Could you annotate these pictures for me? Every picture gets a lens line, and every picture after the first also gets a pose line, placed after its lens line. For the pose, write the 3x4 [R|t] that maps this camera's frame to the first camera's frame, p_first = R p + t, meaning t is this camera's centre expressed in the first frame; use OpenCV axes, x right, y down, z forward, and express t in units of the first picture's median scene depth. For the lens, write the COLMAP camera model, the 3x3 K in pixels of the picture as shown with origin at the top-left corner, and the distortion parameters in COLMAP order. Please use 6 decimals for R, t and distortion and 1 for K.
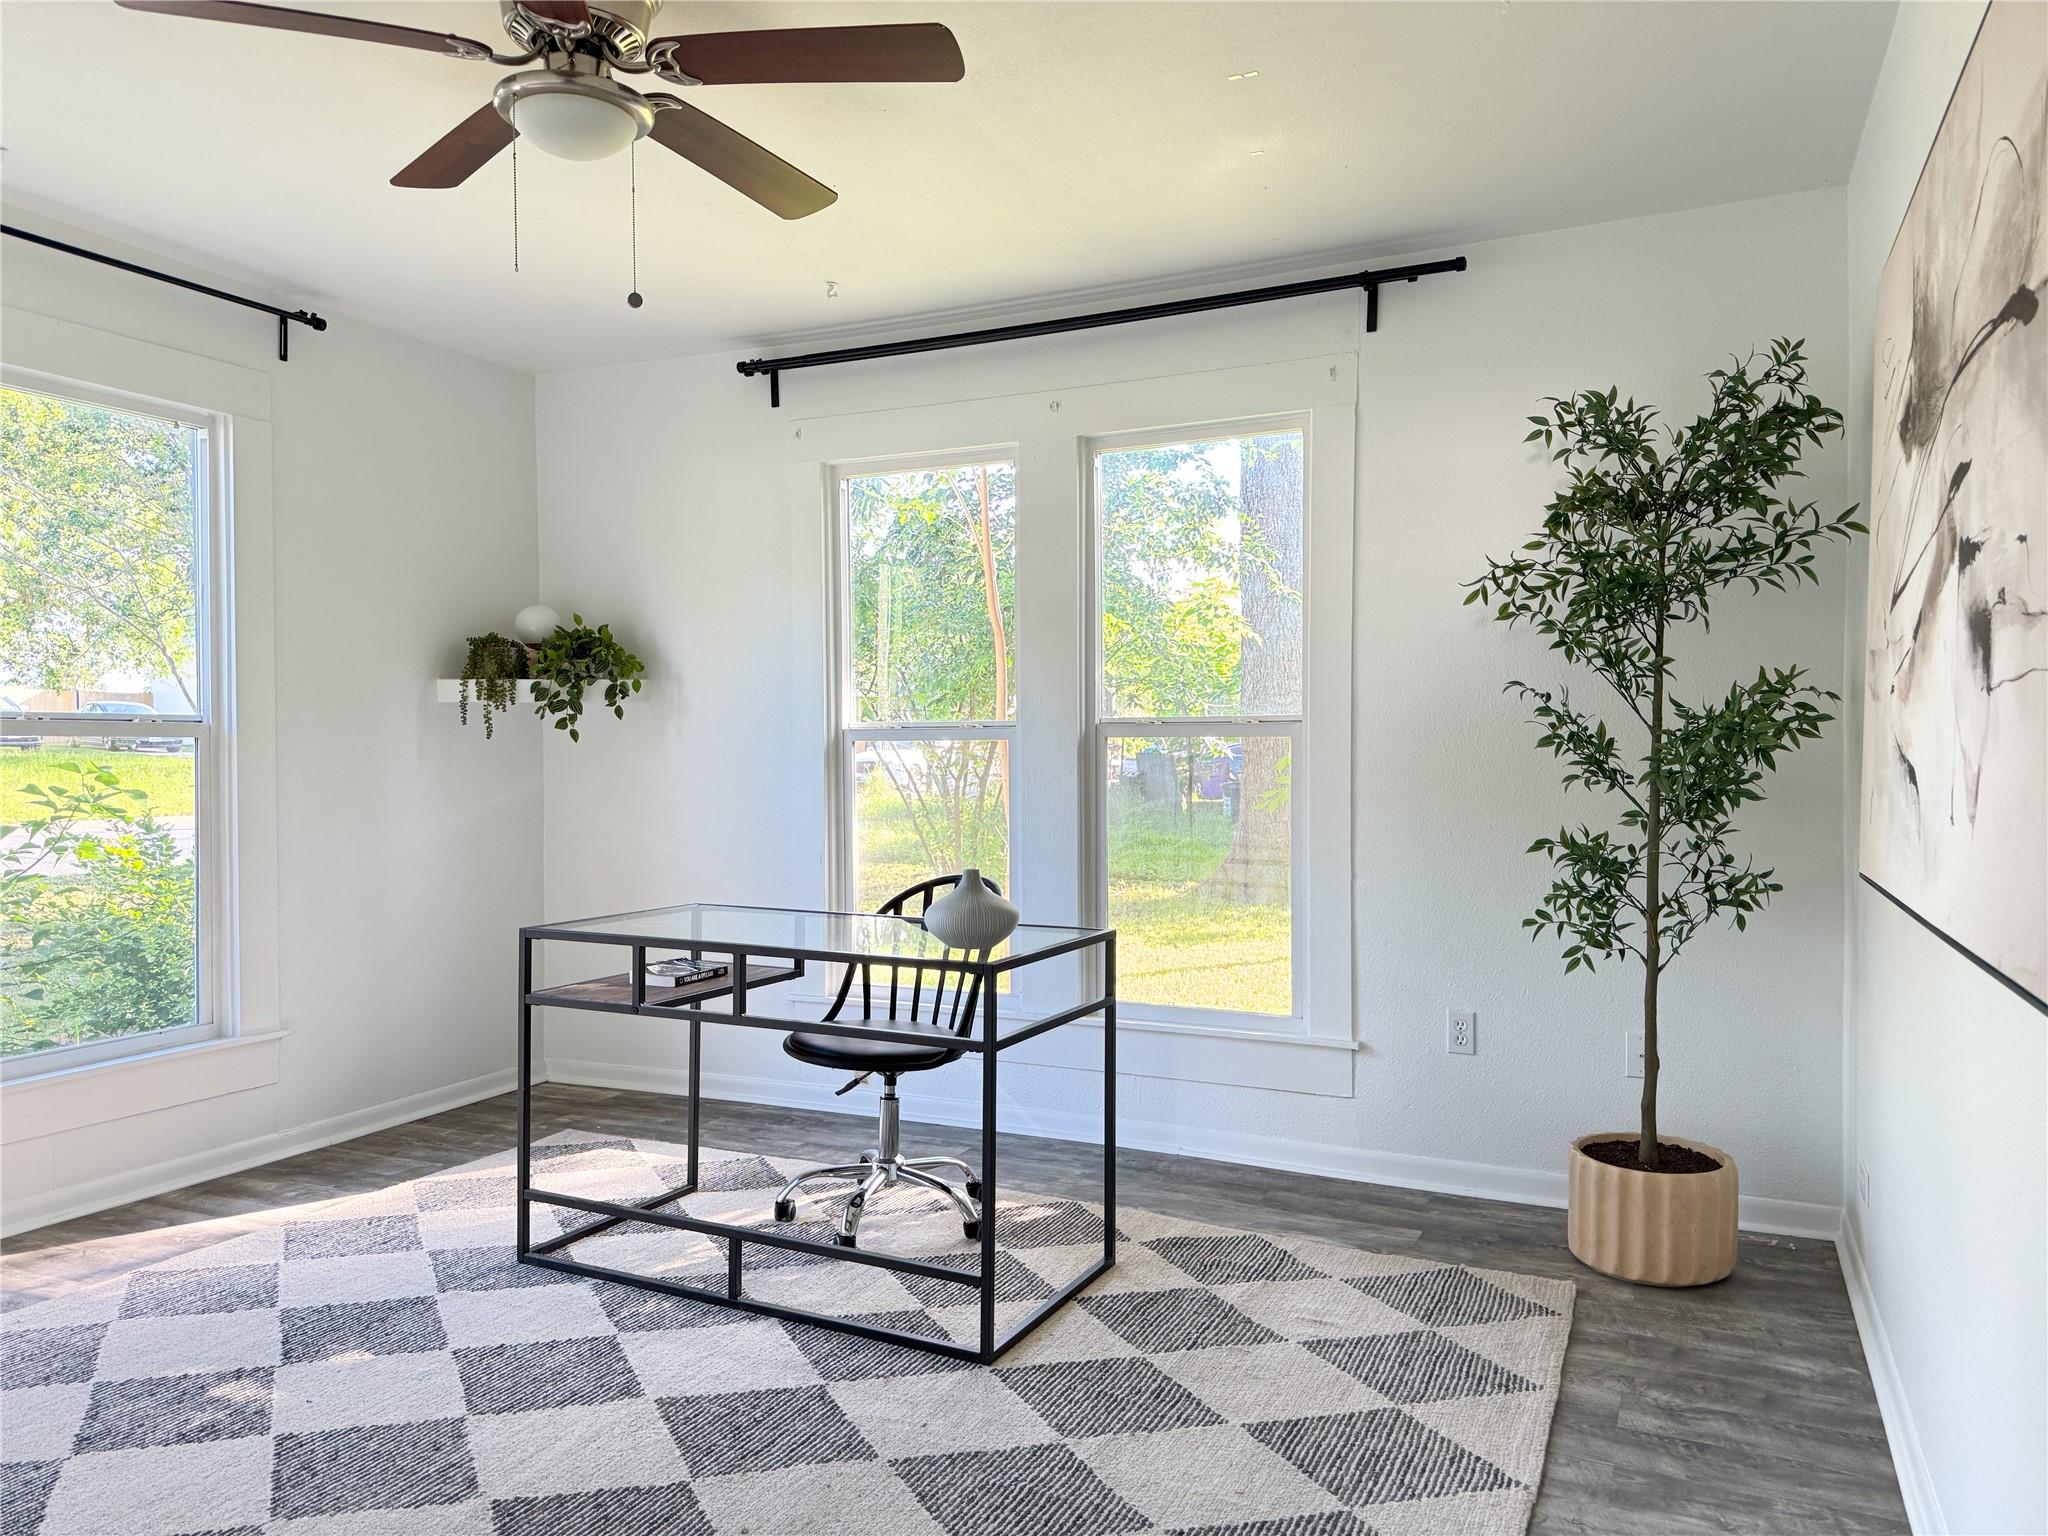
lens RADIAL K [[1466.4, 0, 1025.4], [0, 1466.4, 768.5], [0, 0, 1]] dist [0.040989, -0.040262]
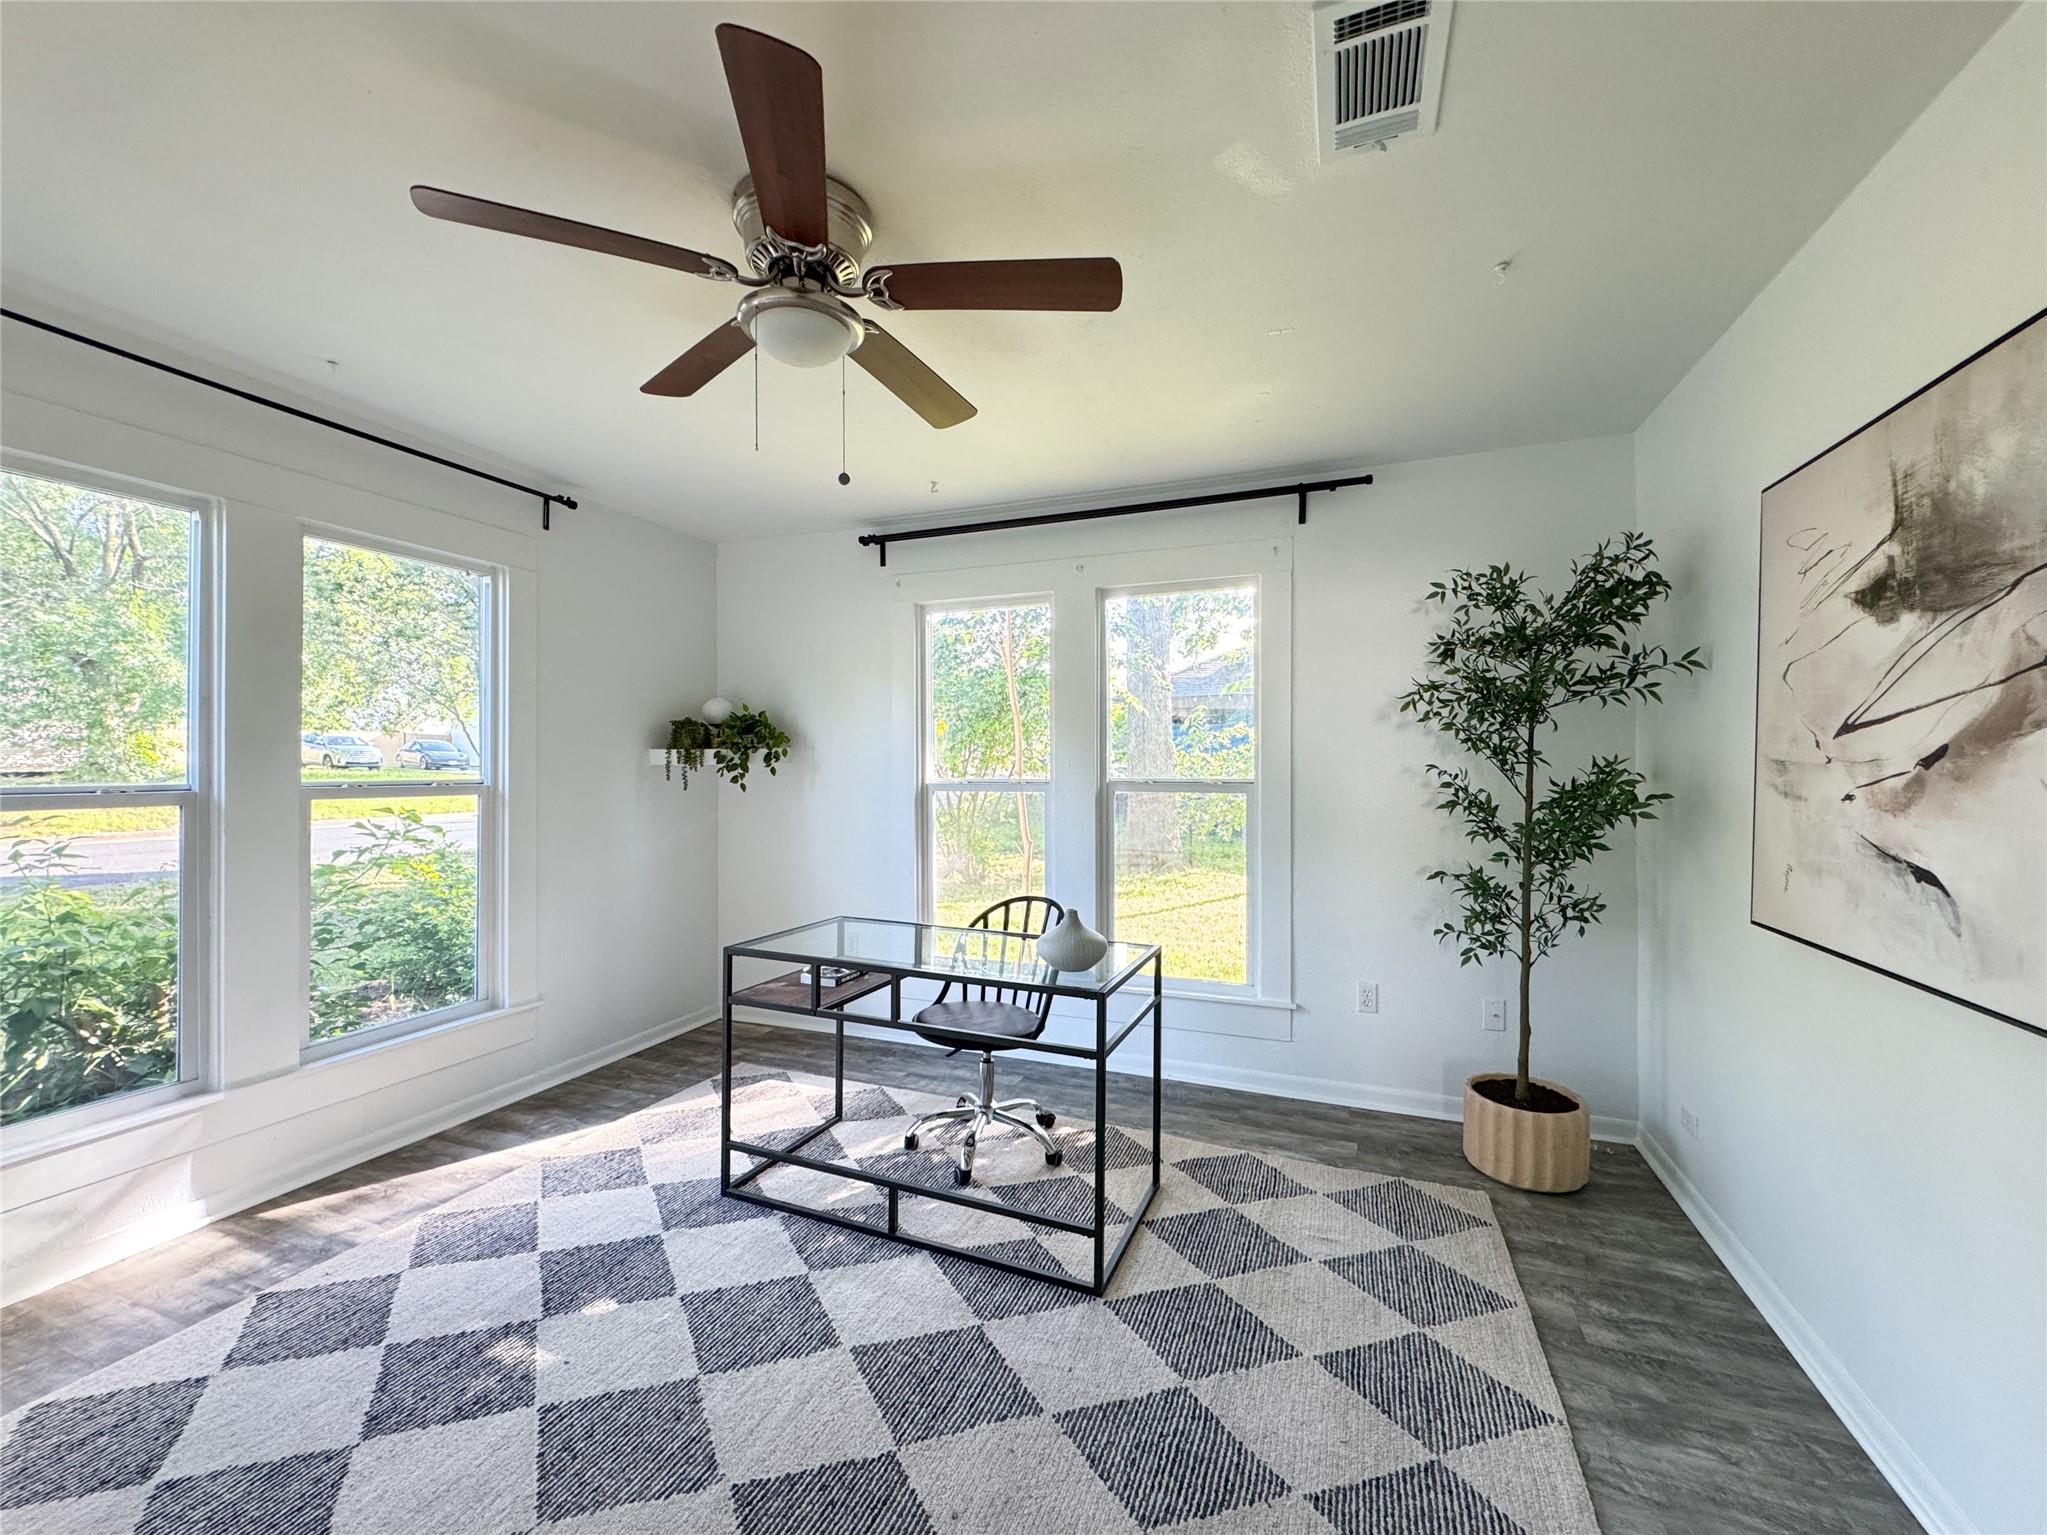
lens RADIAL K [[832.5, 0, 1018.4], [0, 832.5, 759.1], [0, 0, 1]] dist [0.001471, -0.000001]
pose [[0.997891, 0.002812, 0.064851, -0.123449], [-0.001478, 0.999786, -0.020615, -0.048026], [-0.064896, 0.020475, 0.997682, 0.217483]]
